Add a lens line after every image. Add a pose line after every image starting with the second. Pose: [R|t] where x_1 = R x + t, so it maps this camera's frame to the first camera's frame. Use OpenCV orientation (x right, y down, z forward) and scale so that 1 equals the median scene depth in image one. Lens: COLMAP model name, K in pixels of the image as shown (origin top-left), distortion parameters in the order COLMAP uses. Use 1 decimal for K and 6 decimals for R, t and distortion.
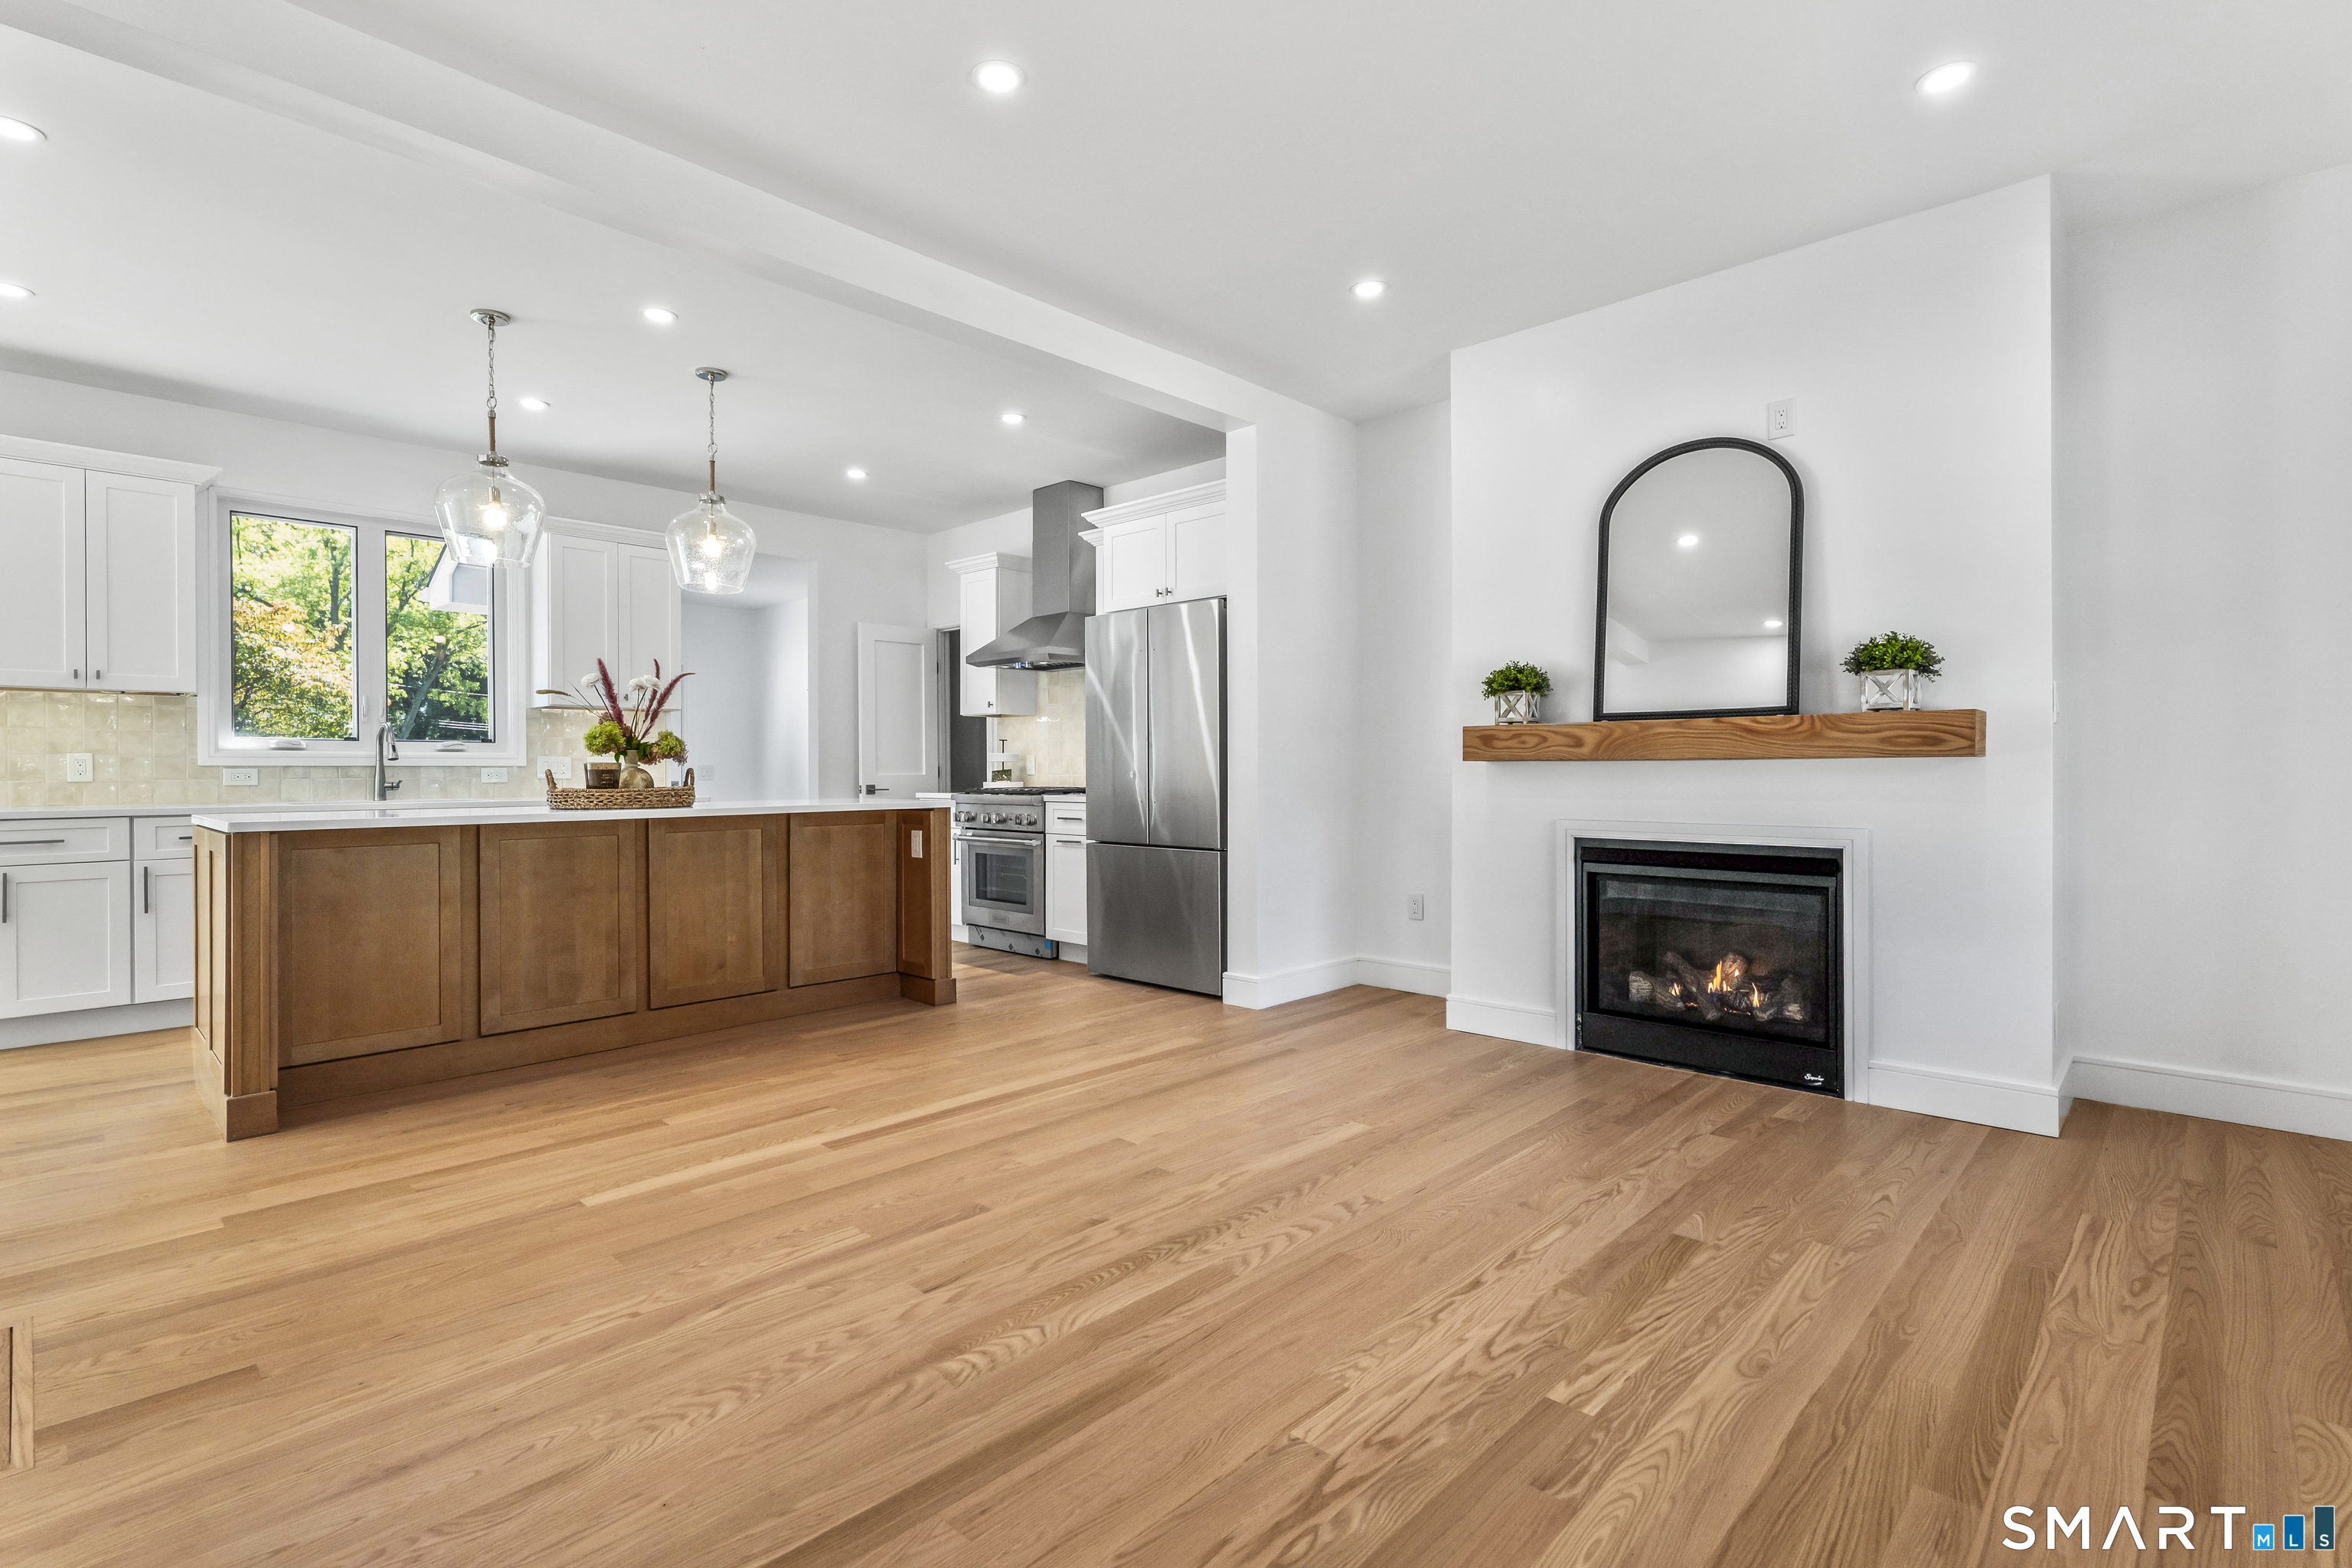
lens RADIAL K [[1097.5, 0, 1190.5], [0, 1097.5, 764.2], [0, 0, 1]] dist [0.004636, -0.000095]
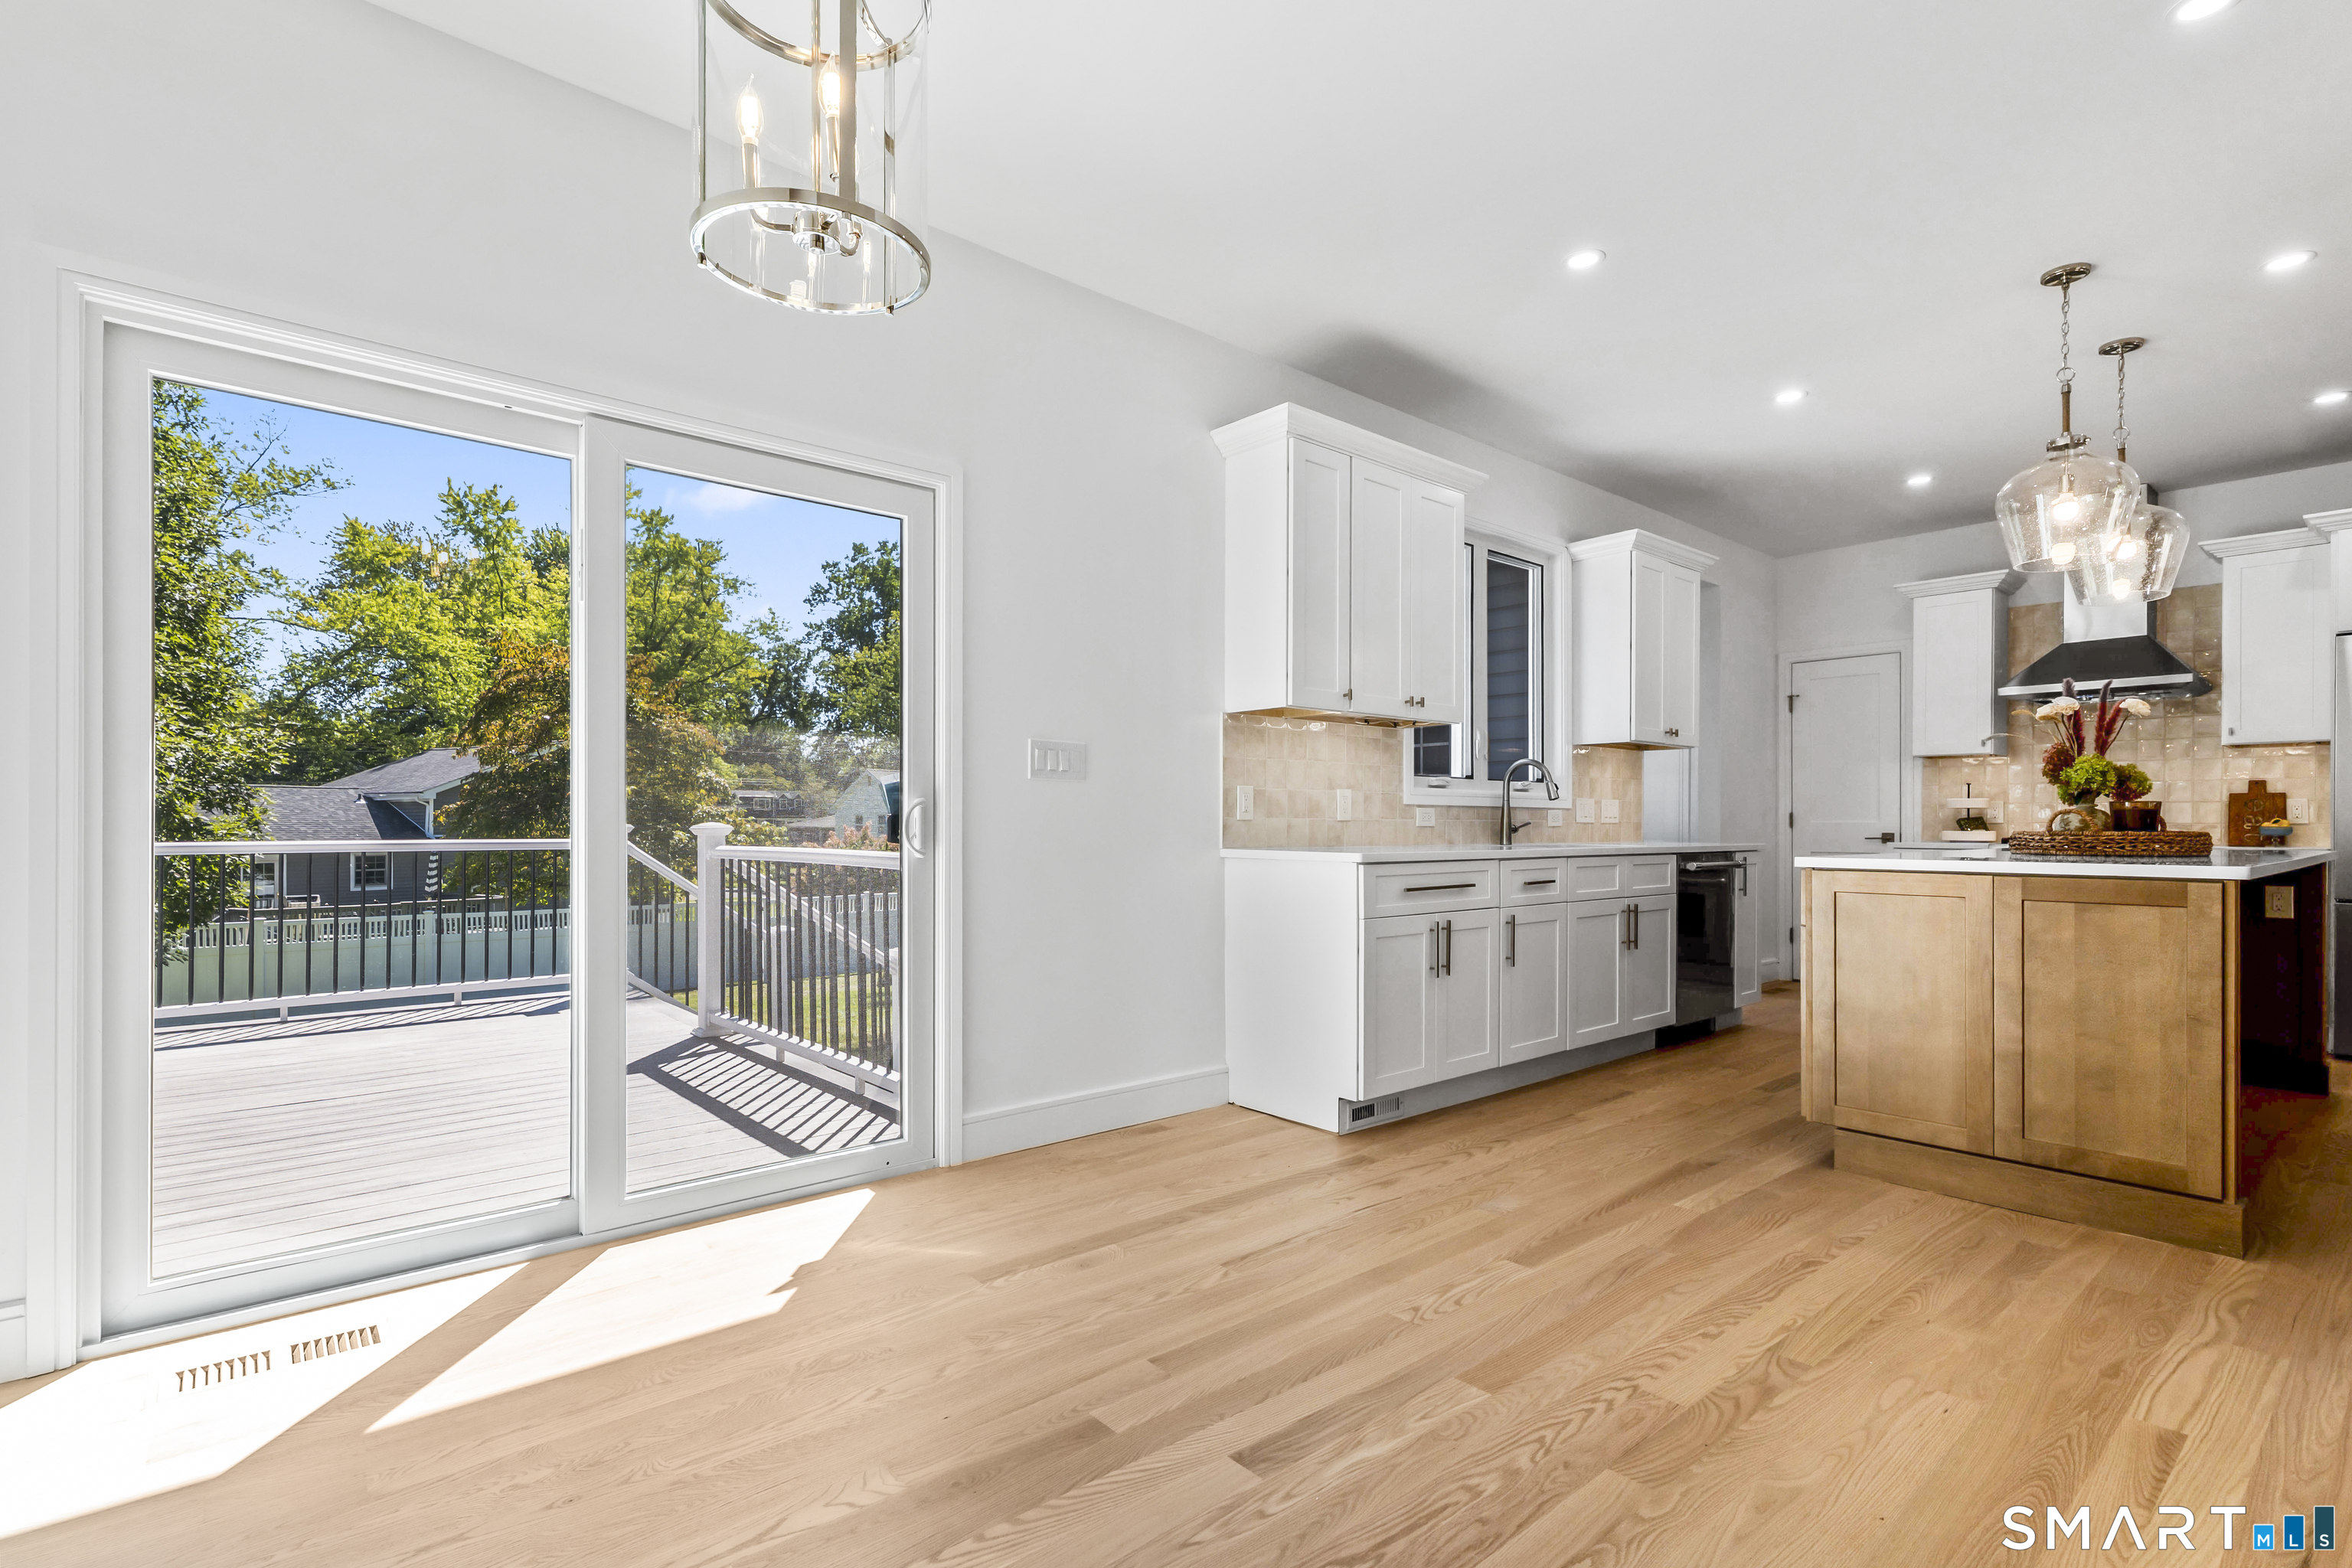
lens RADIAL K [[1097.5, 0, 1191.0], [0, 1097.5, 819.9], [0, 0, 1]] dist [0.004636, -0.000095]
pose [[0.994444, 0.007238, -0.105021, -1.327536], [-0.007132, 0.999974, 0.001391, 0.019676], [0.105029, -0.000634, 0.994469, 0.093012]]
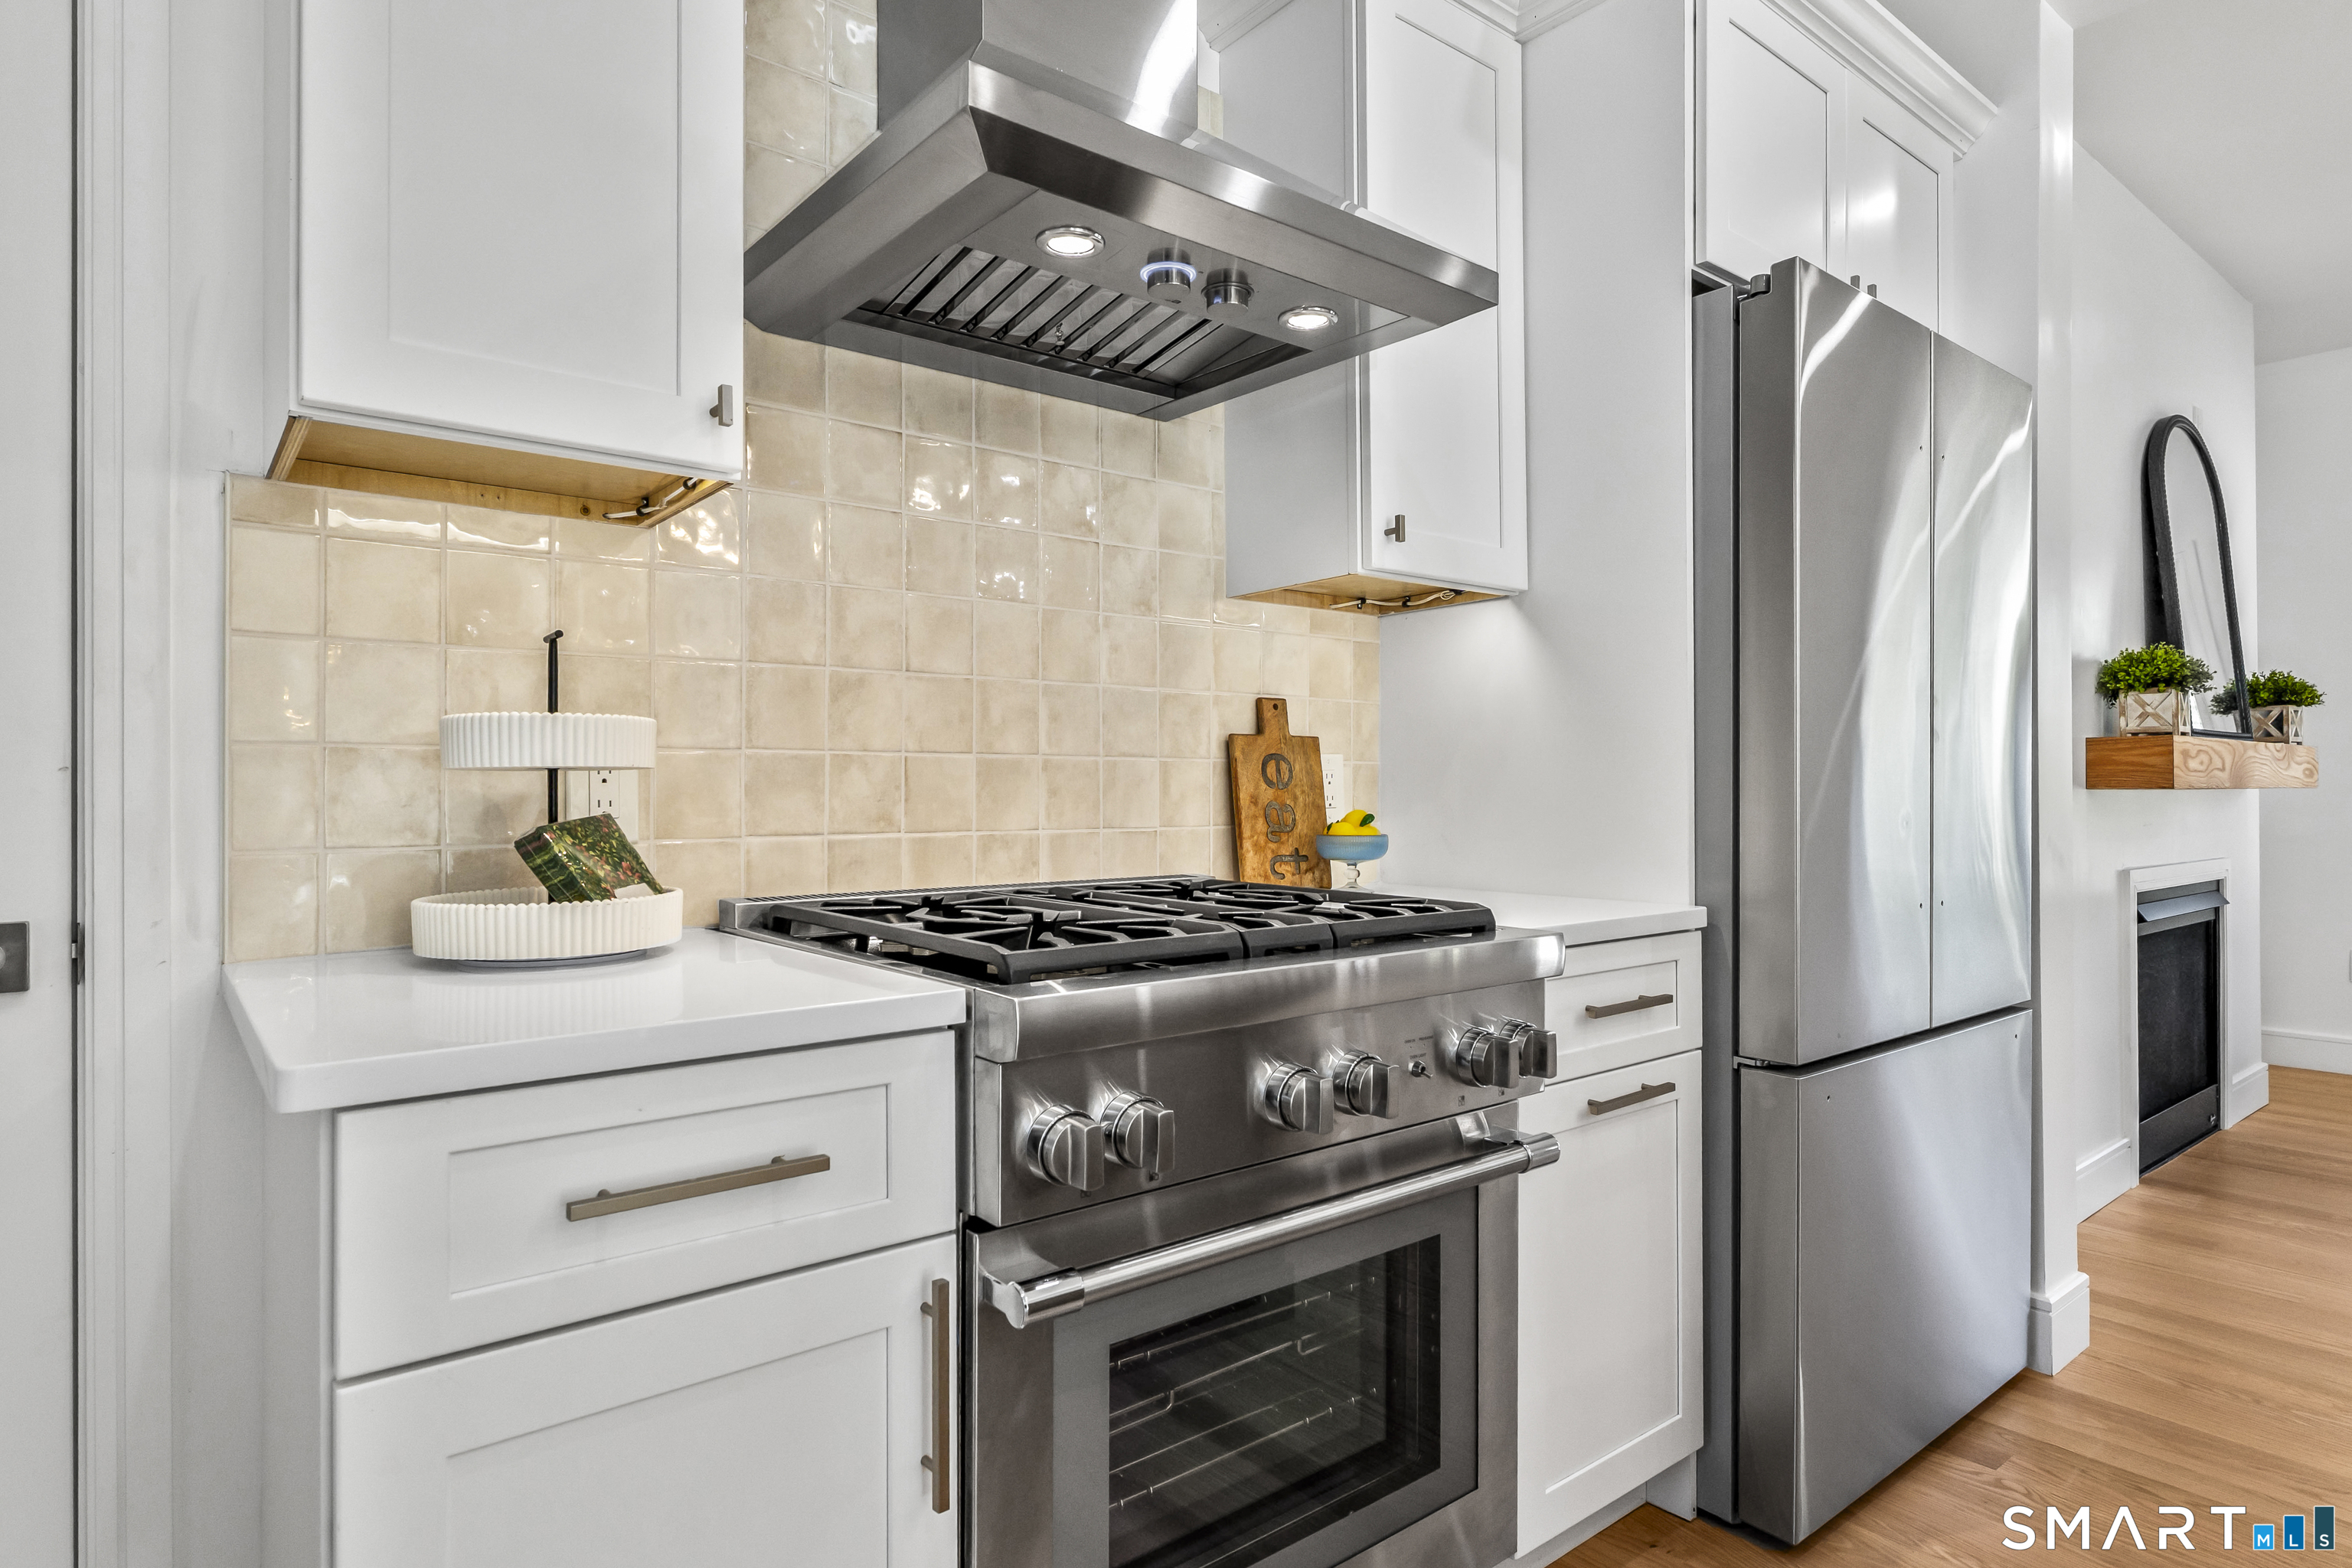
lens RADIAL K [[1276.0, 0, 1195.7], [0, 1276.0, 779.6], [0, 0, 1]] dist [-0.000226, 0.000113]
pose [[0.130658, 0.006871, 0.991404, -0.650952], [-0.004938, 0.999968, -0.006280, -0.000531], [-0.991415, -0.004075, 0.130688, 1.667770]]
